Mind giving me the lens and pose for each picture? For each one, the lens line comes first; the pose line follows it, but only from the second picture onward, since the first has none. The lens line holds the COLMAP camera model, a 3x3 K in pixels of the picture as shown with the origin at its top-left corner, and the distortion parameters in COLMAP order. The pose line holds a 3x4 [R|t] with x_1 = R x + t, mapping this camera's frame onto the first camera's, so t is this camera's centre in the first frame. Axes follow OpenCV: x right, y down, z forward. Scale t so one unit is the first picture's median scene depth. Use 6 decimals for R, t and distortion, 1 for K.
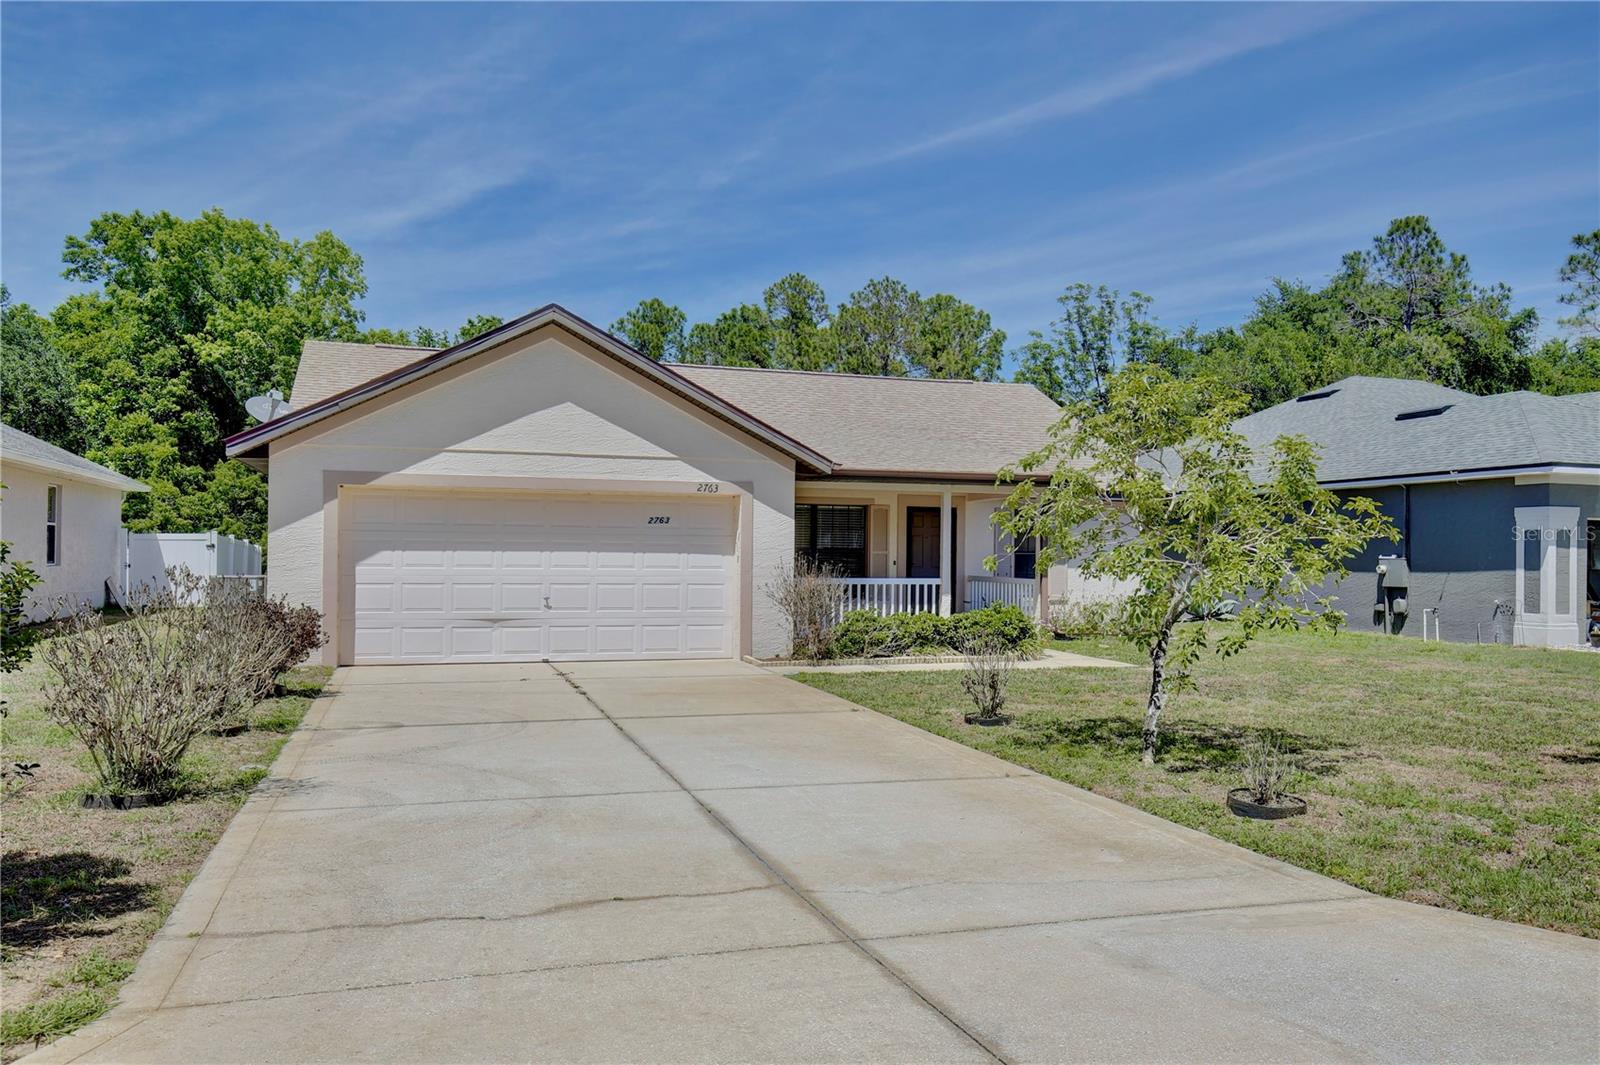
lens RADIAL K [[1195.3, 0, 797.8], [0, 1195.3, 546.6], [0, 0, 1]] dist [-0.003552, 0.055231]
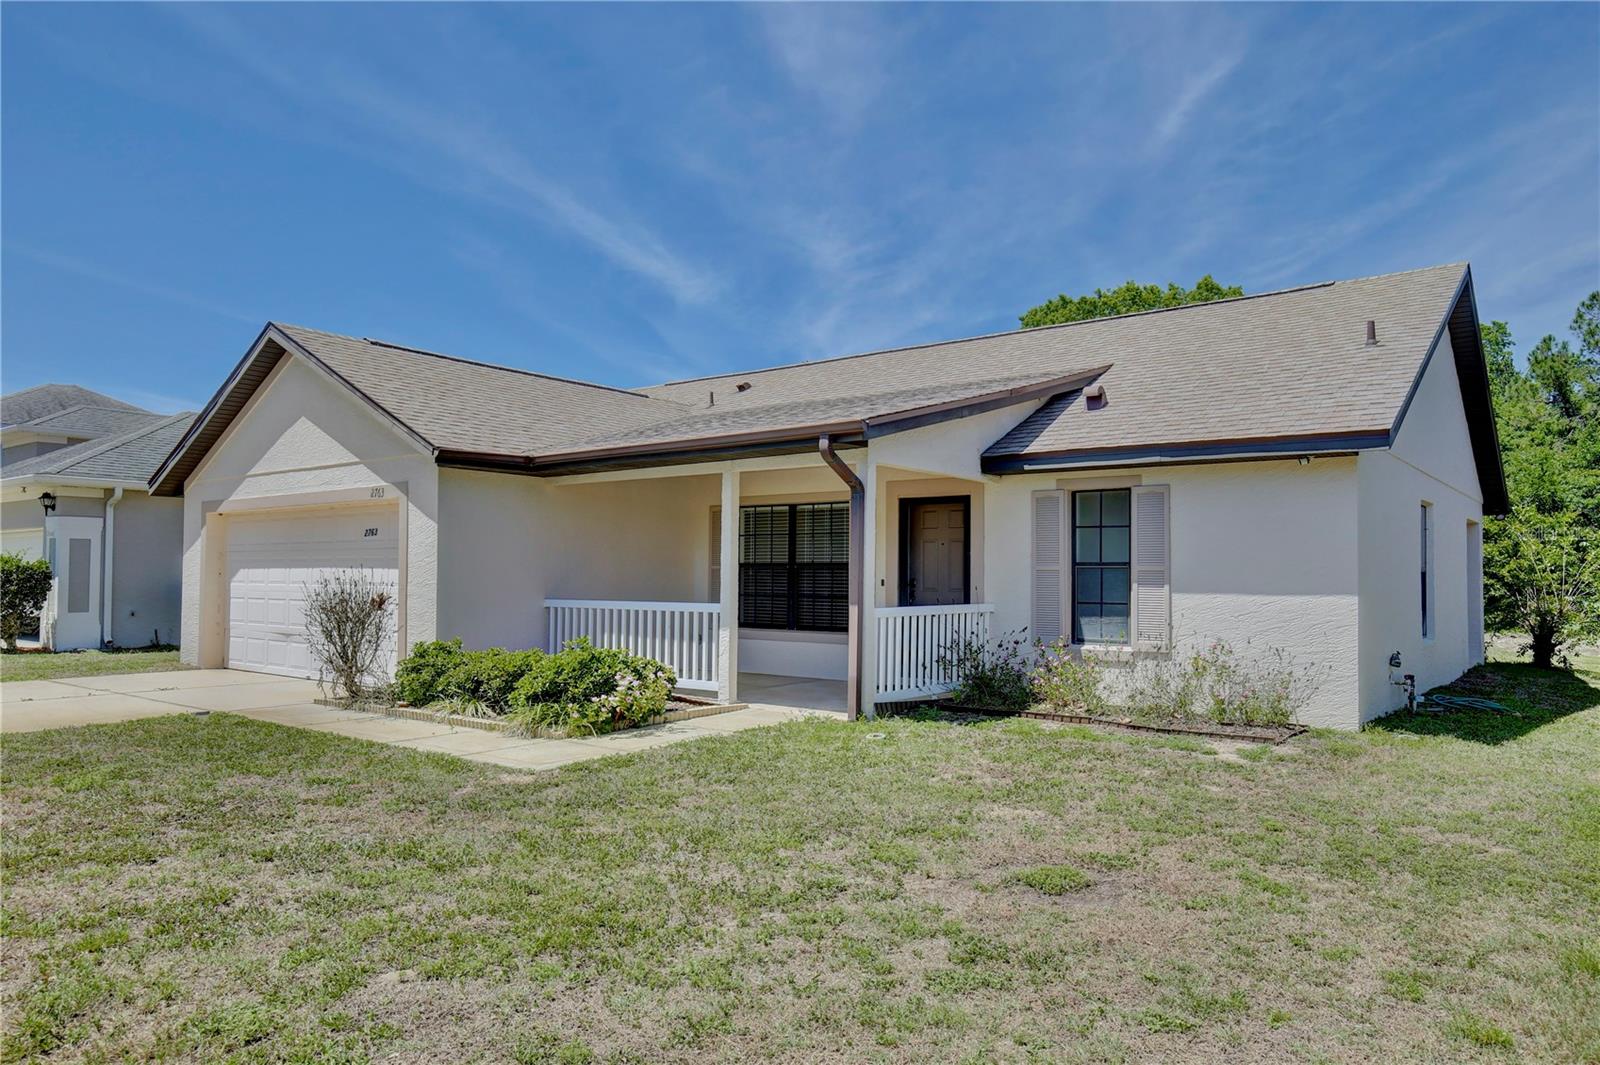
lens RADIAL K [[1079.0, 0, 796.0], [0, 1079.0, 556.6], [0, 0, 1]] dist [-0.003821, -0.000341]
pose [[0.551024, -0.024664, -0.834125, 0.641281], [0.003611, 0.999624, -0.027173, 0.016939], [0.834481, 0.011961, 0.550906, 0.703855]]
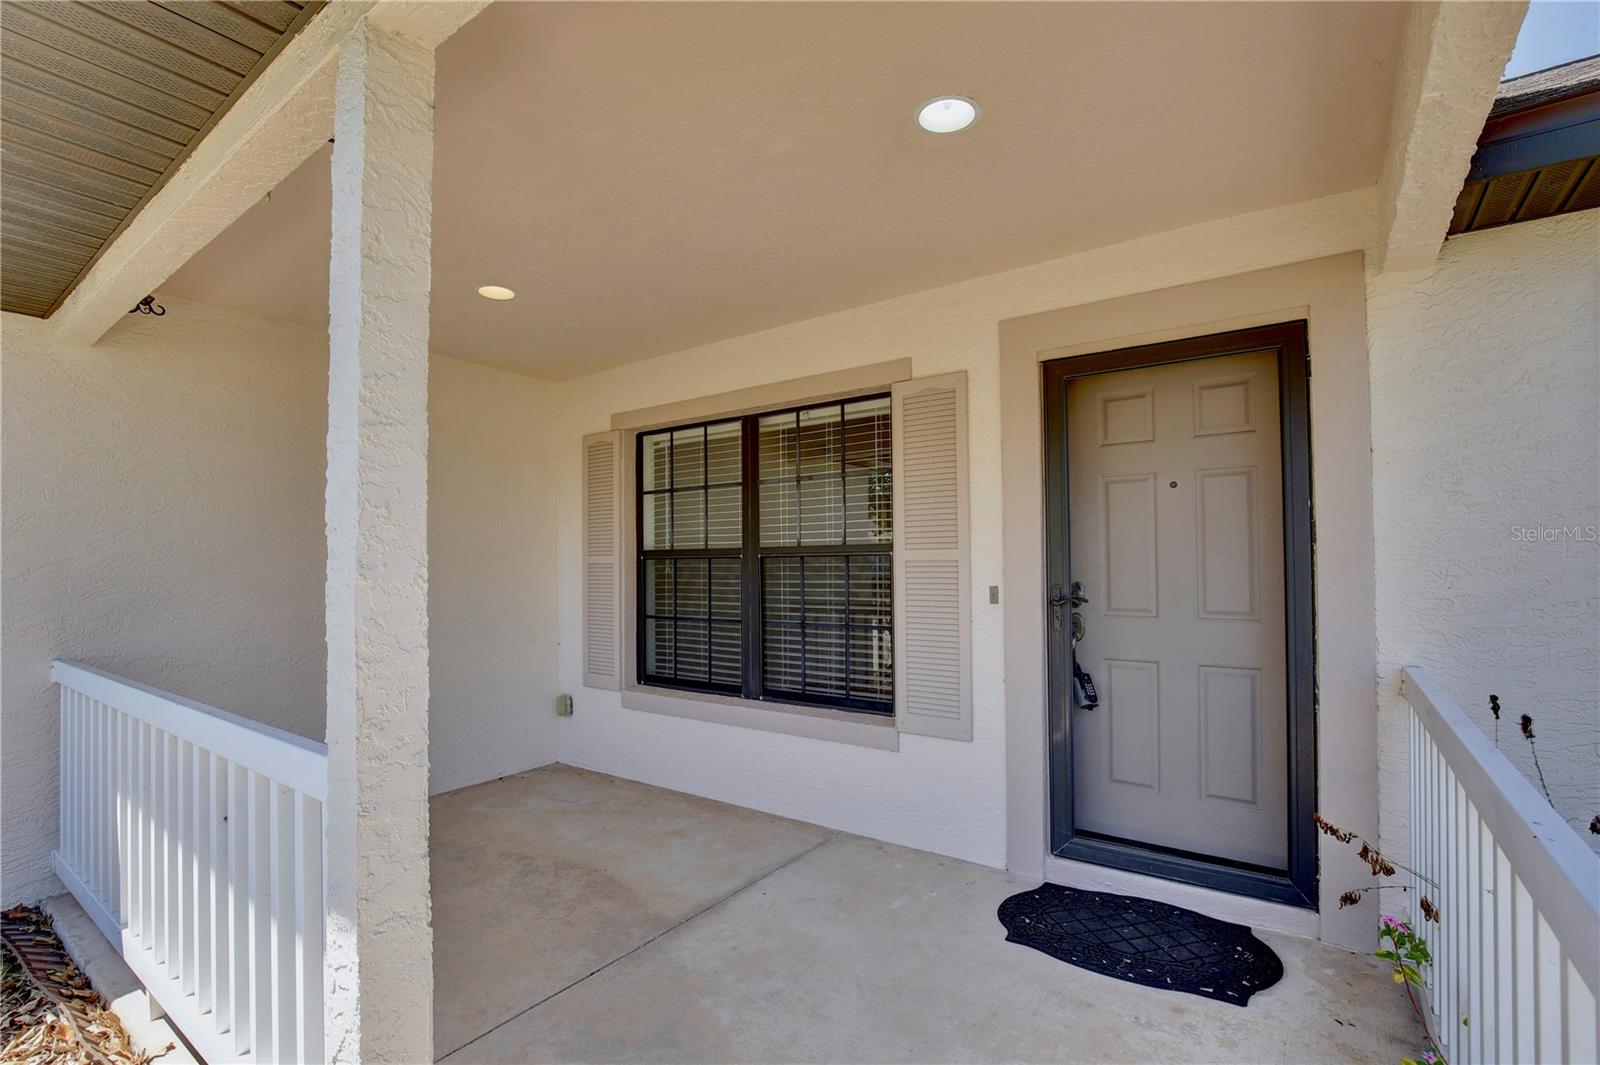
lens RADIAL K [[731.0, 0, 800.0], [0, 731.0, 543.1], [0, 0, 1]] dist [-0.037316, 0.012264]
pose [[0.596767, -0.039092, -0.801462, 0.205057], [0.024419, 0.999235, -0.030556, 0.006999], [0.802043, -0.001336, 0.597265, 0.991596]]
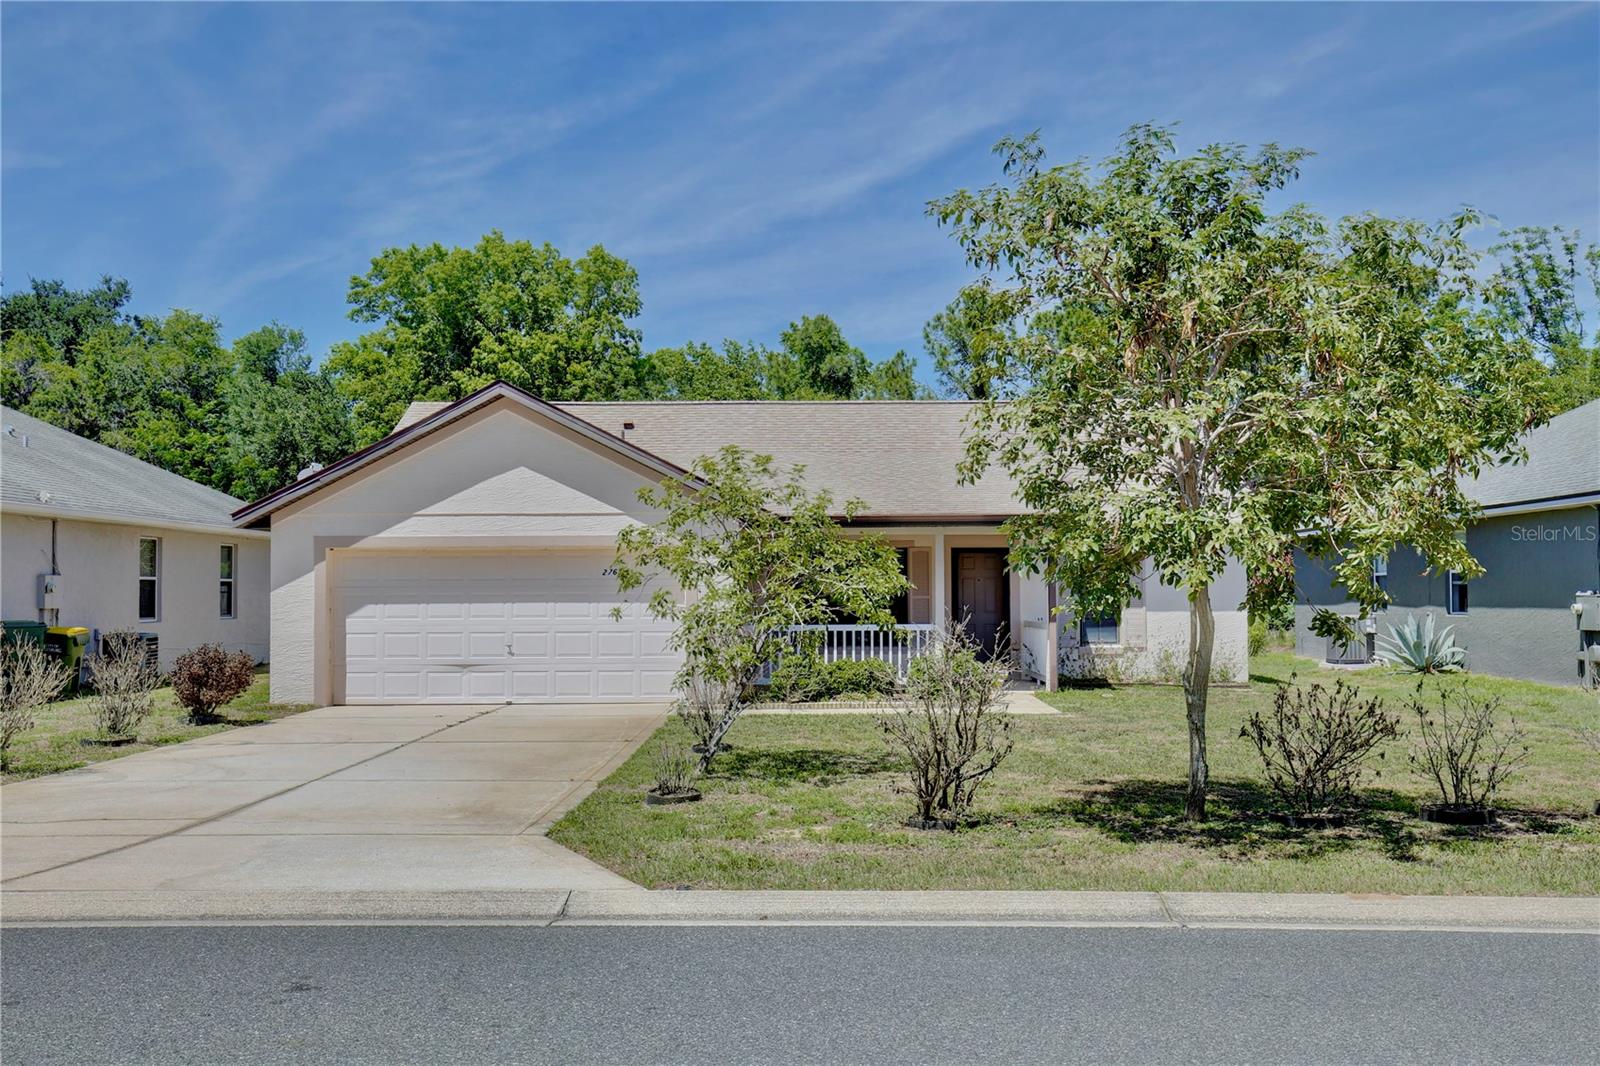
lens RADIAL K [[1540.5, 0, 800.0], [0, 1540.5, 533.0], [0, 0, 1]] dist [0.026272, 0.007196]
pose [[0.951098, -0.026706, -0.307732, 0.402485], [0.016338, 0.999210, -0.036220, -0.003777], [0.308456, 0.029422, 0.950783, -0.222211]]
